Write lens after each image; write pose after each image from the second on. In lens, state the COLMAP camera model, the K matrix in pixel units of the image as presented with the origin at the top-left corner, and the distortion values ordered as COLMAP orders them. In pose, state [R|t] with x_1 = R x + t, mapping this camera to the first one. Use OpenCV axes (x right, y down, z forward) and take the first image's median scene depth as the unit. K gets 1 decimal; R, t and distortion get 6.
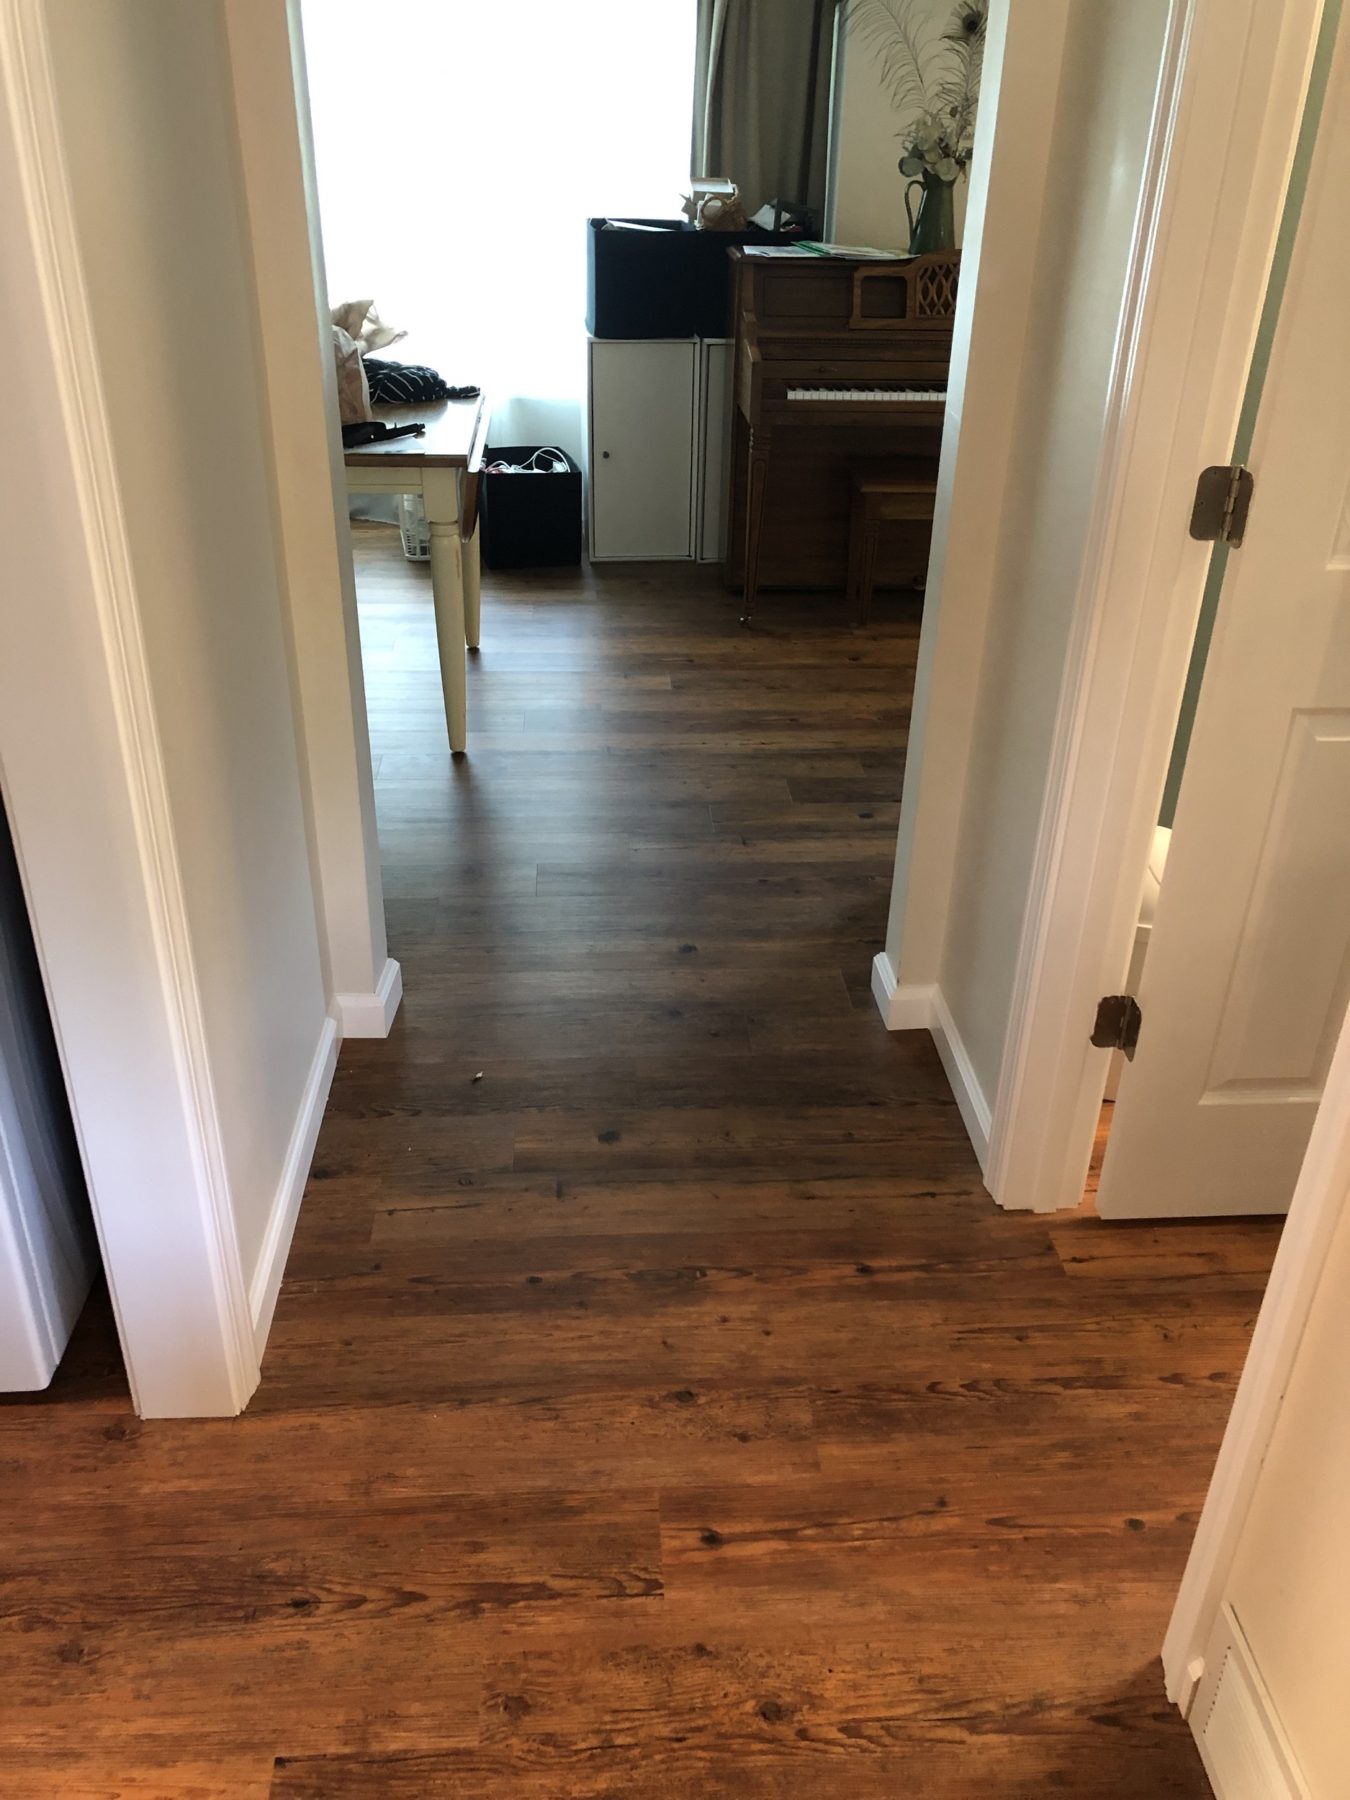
lens RADIAL K [[1479.1, 0, 661.7], [0, 1479.1, 879.2], [0, 0, 1]] dist [0.016123, -0.005541]
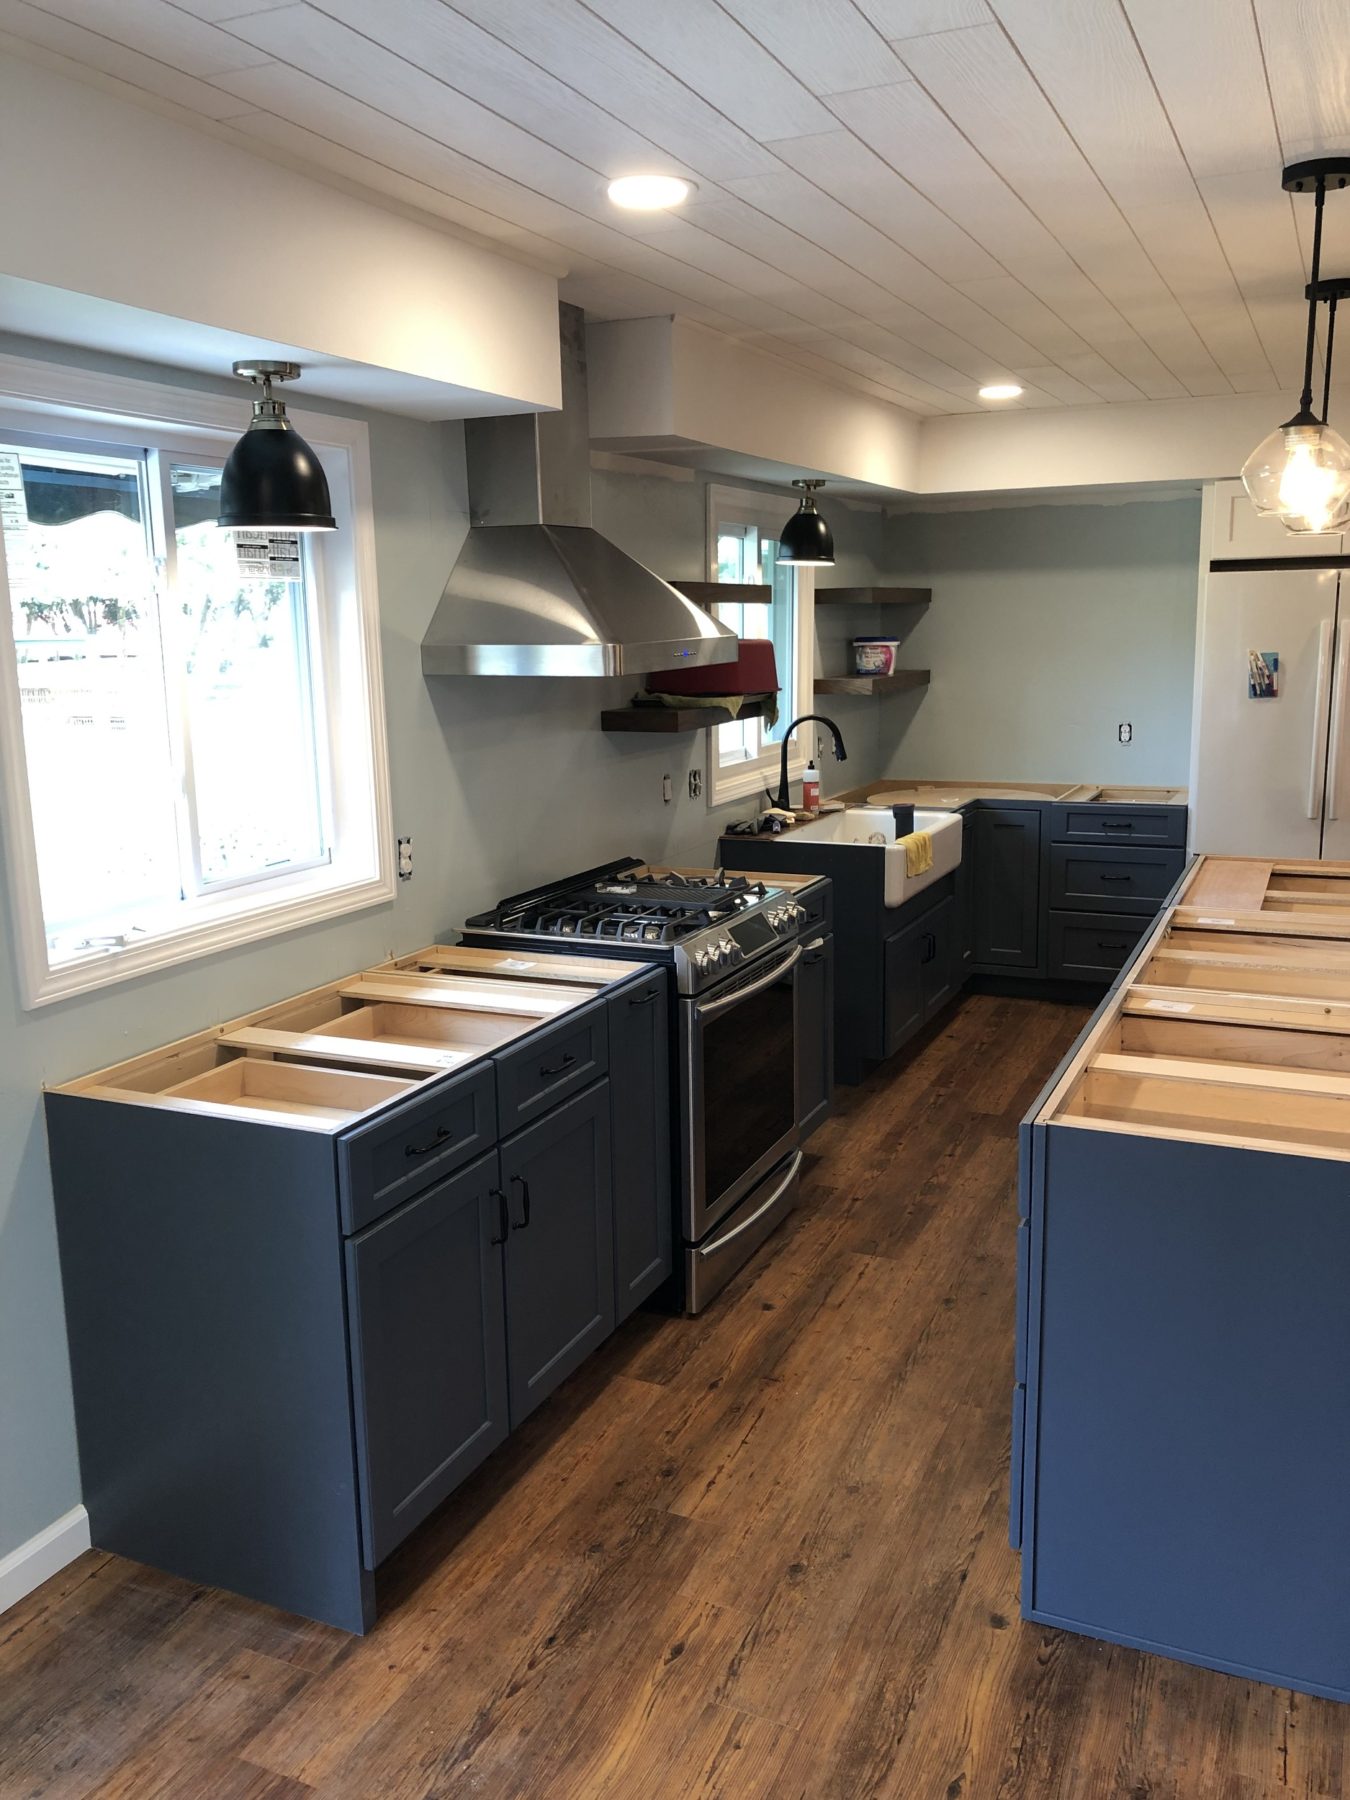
lens RADIAL K [[1485.1, 0, 650.9], [0, 1485.1, 896.0], [0, 0, 1]] dist [0.029675, -0.010654]
pose [[-0.477157, 0.156542, -0.864763, 1.487508], [-0.433137, 0.814300, 0.386403, -0.648002], [0.764665, 0.558936, -0.320745, 0.972834]]
